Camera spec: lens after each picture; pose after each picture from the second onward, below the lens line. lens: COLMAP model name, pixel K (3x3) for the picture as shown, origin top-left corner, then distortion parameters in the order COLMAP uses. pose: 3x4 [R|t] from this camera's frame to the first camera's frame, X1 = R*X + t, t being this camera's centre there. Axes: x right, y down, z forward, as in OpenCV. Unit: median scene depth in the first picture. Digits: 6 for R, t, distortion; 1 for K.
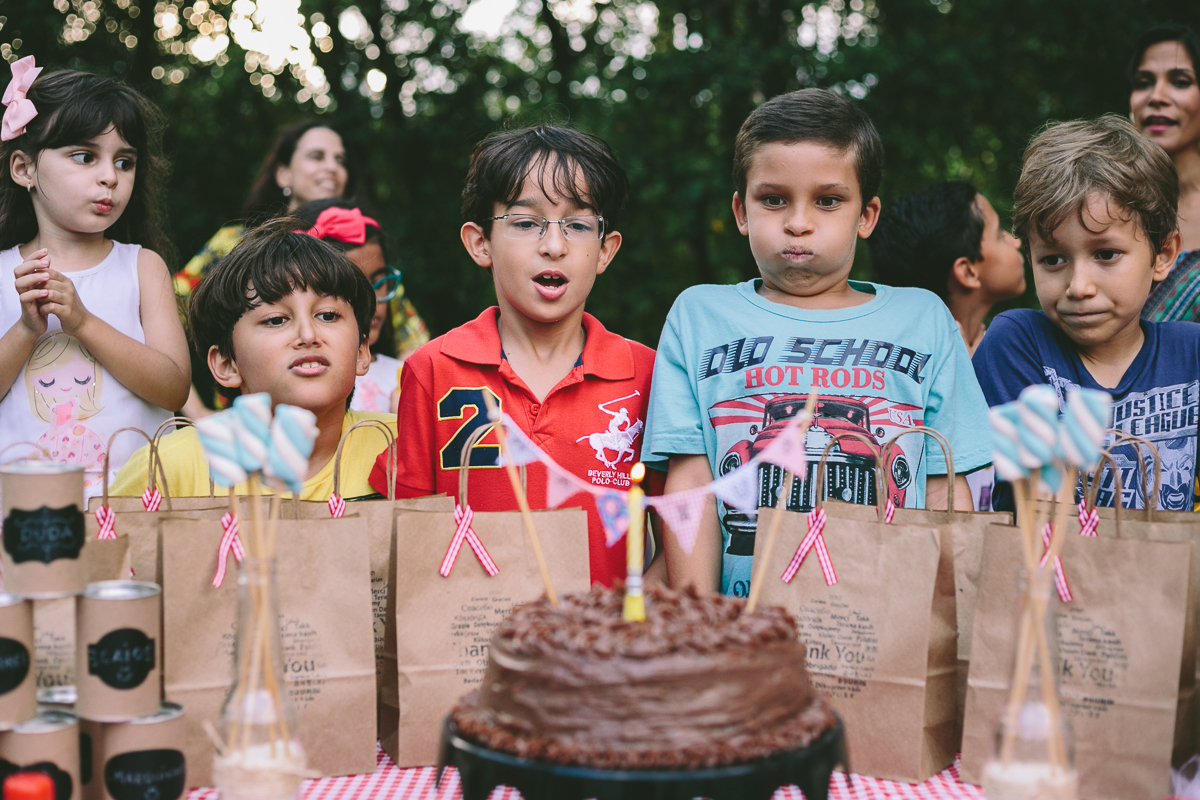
lens RADIAL K [[1972.2, 0, 600.0], [0, 1972.2, 400.0], [0, 0, 1]] dist [-0.032128, -0.070404]
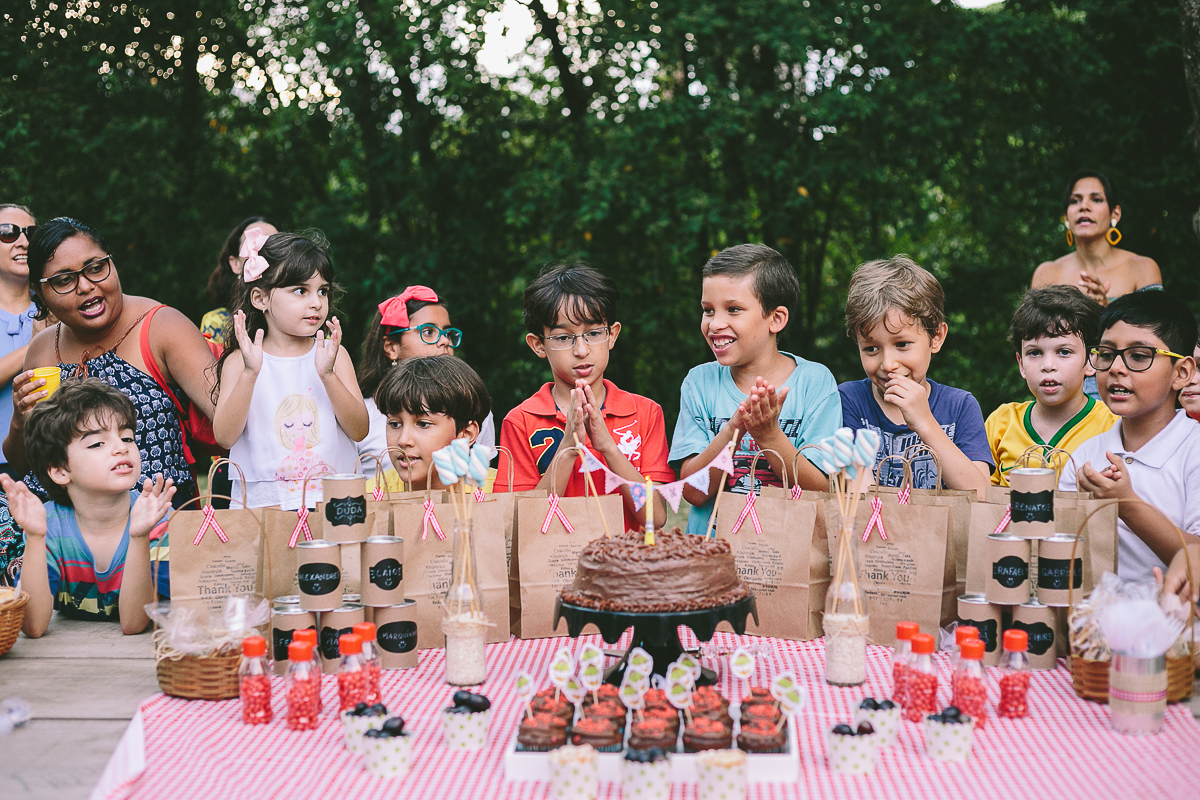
lens RADIAL K [[2080.7, 0, 600.0], [0, 2080.7, 400.0], [0, 0, 1]] dist [-0.097355, -0.299856]
pose [[0.999803, -0.019265, -0.004717, -0.021115], [0.019260, 0.999814, -0.001072, -0.037751], [0.004736, 0.000981, 0.999988, -1.153997]]
